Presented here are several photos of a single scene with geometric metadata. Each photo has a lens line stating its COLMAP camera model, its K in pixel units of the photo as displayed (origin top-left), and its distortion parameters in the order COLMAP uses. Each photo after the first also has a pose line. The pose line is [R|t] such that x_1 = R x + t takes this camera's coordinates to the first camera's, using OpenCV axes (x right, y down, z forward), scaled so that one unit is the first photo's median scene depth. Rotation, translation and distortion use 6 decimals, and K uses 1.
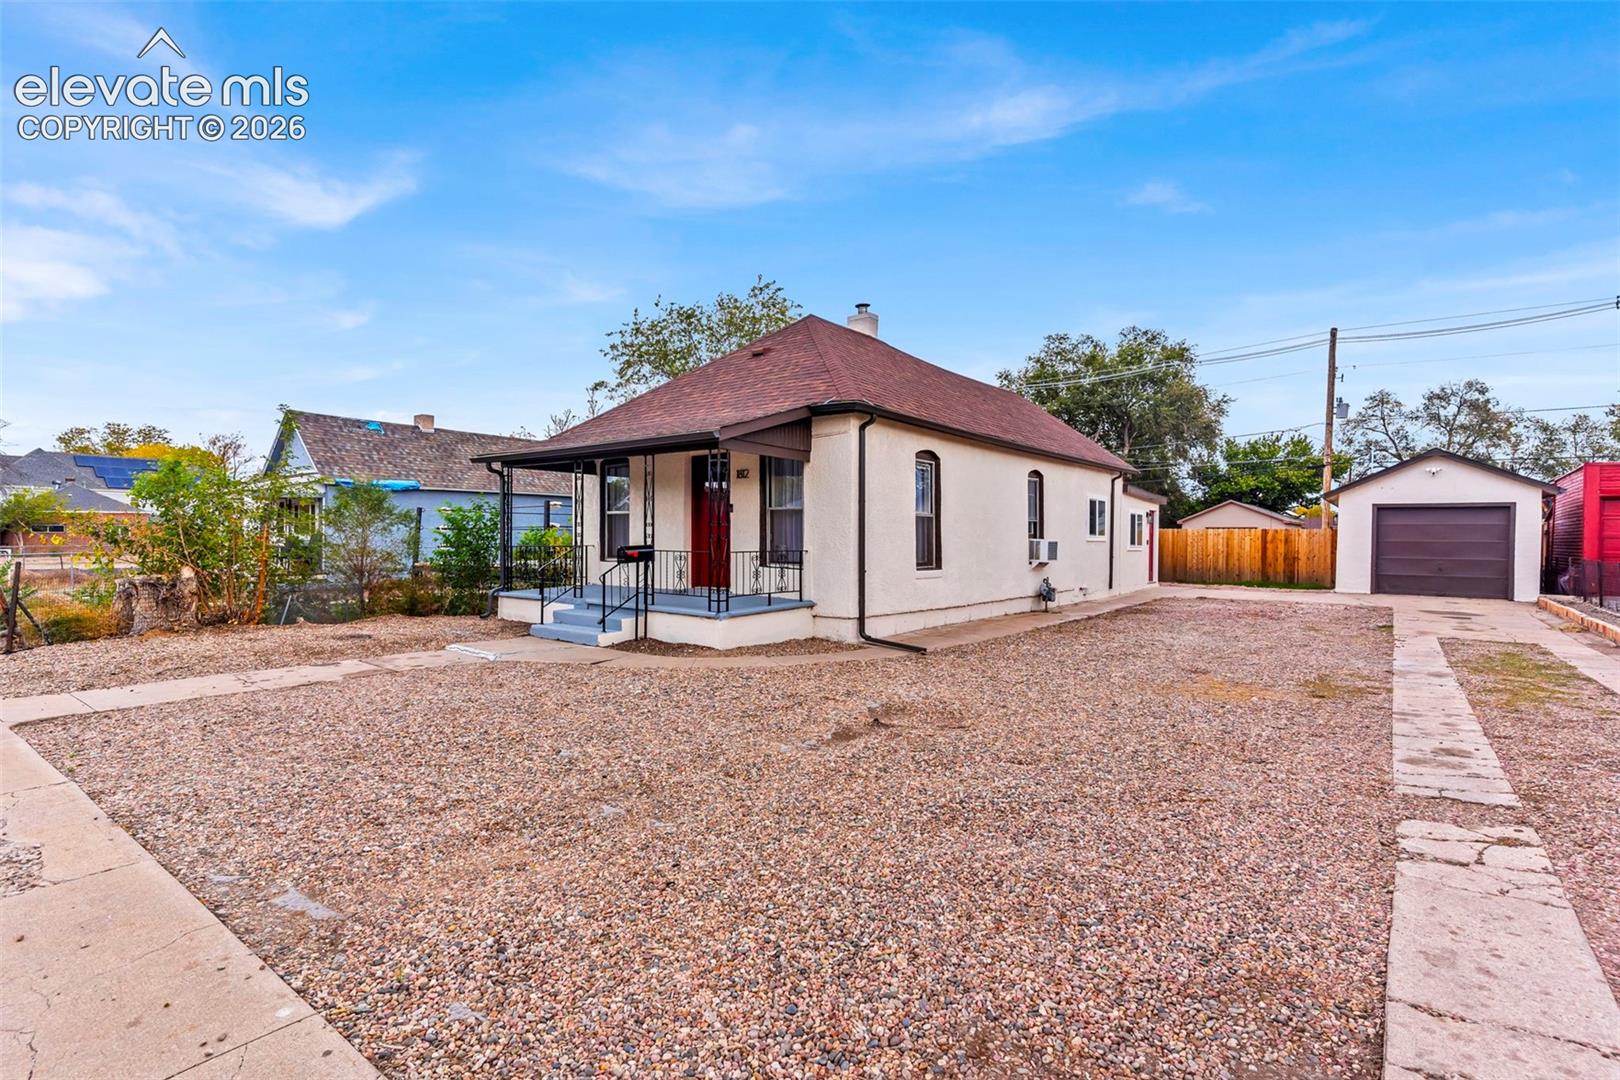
lens RADIAL K [[768.3, 0, 803.2], [0, 768.3, 546.1], [0, 0, 1]] dist [0.001890, 0.000005]
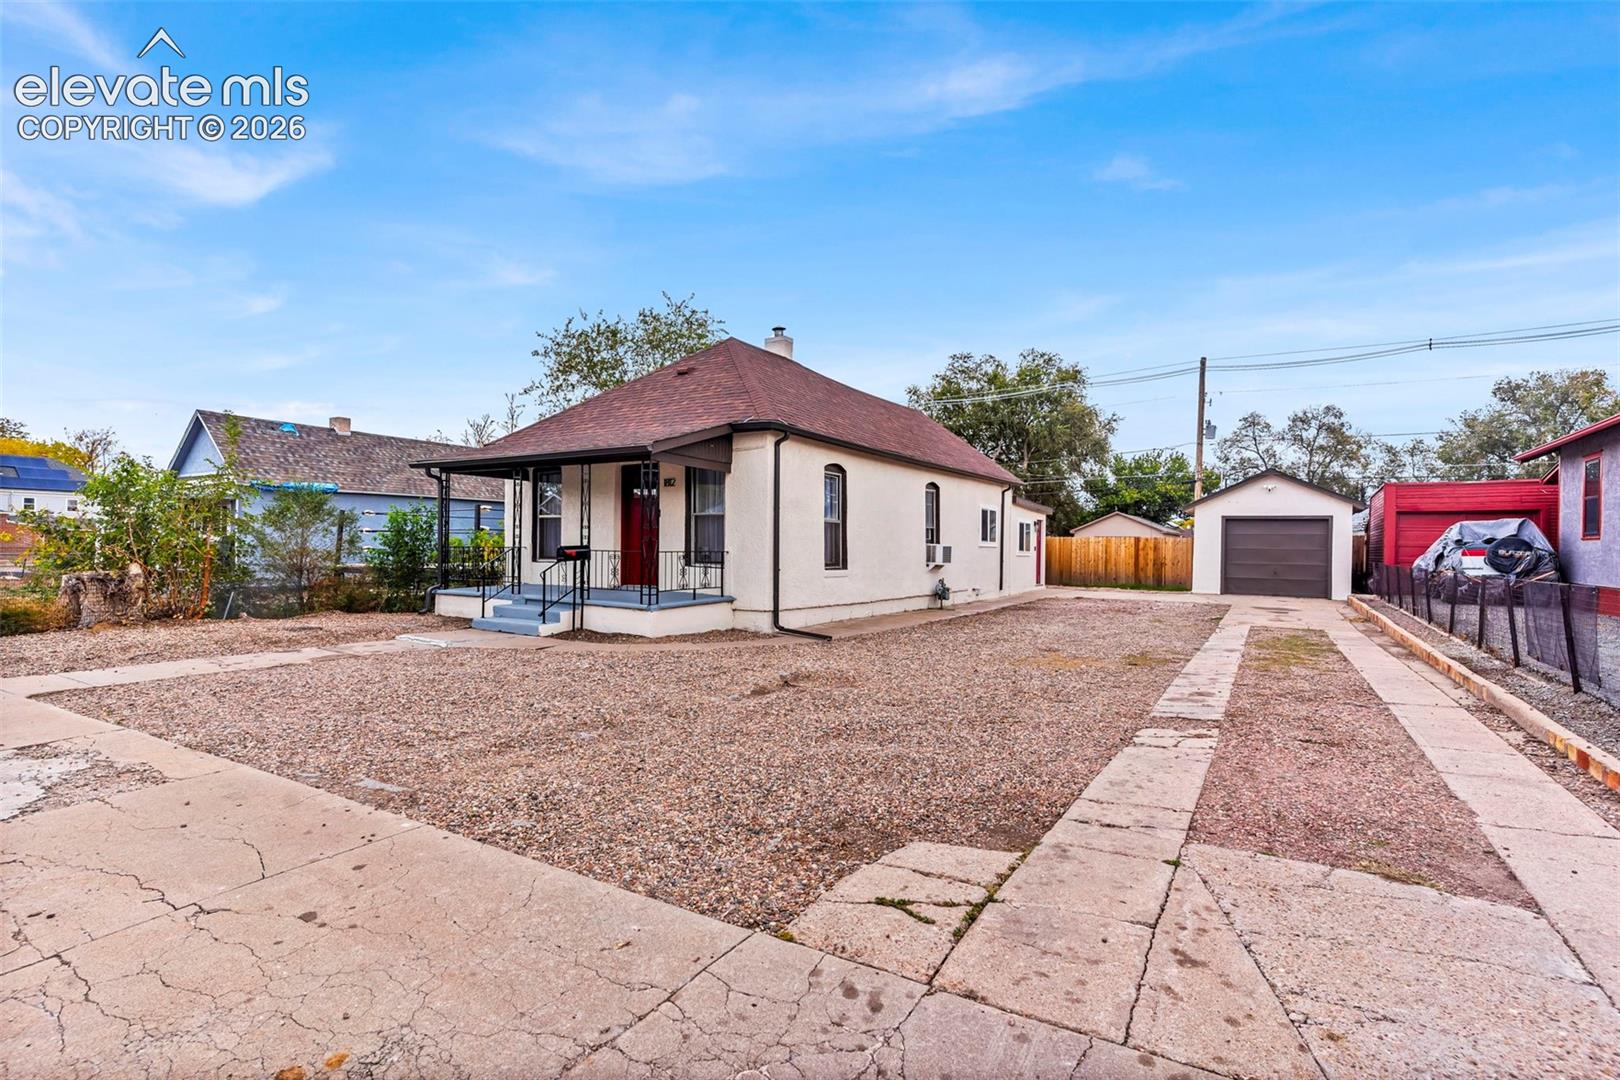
lens RADIAL K [[769.7, 0, 802.3], [0, 769.7, 547.5], [0, 0, 1]] dist [0.001106, 0.000641]
pose [[0.994201, 0.005412, 0.107399, -0.006199], [-0.004490, 0.999951, -0.008817, 0.007530], [-0.107442, 0.008284, 0.994177, -0.104820]]
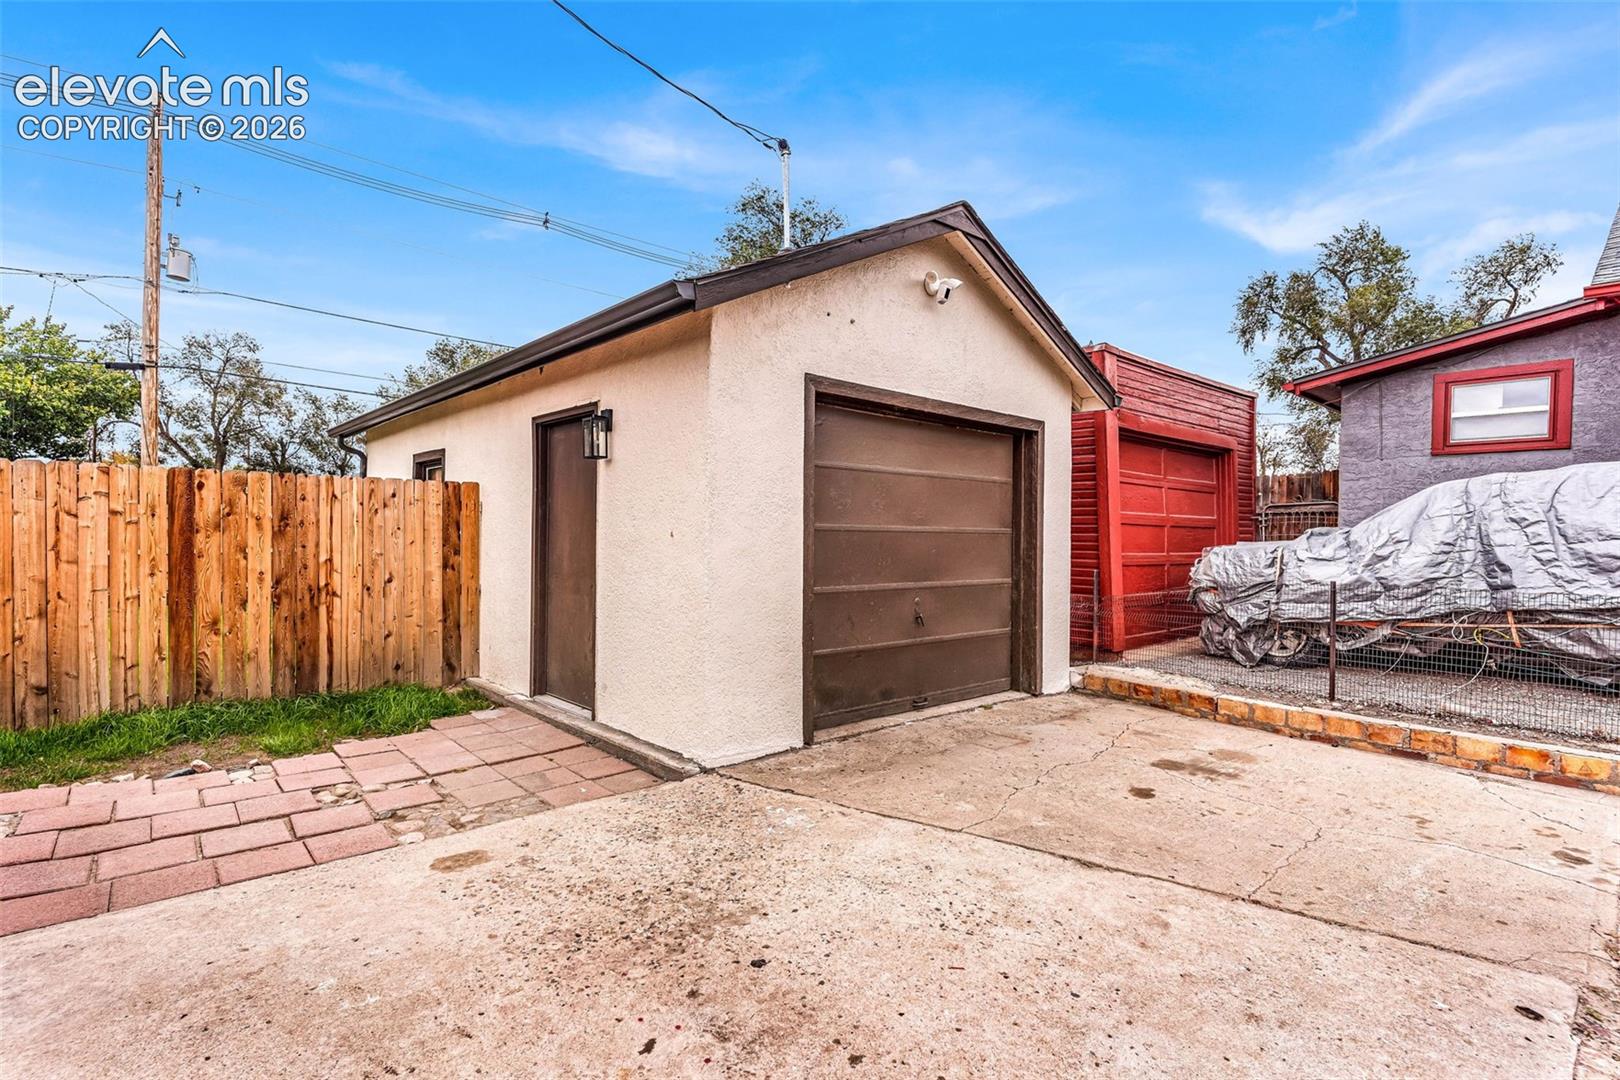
lens RADIAL K [[790.5, 0, 807.1], [0, 790.5, 546.5], [0, 0, 1]] dist [0.000521, 0.000296]
pose [[0.178885, -0.023254, 0.983595, 0.707114], [-0.001465, 0.999713, 0.023901, -0.009284], [-0.983869, -0.005716, 0.178799, 1.362467]]
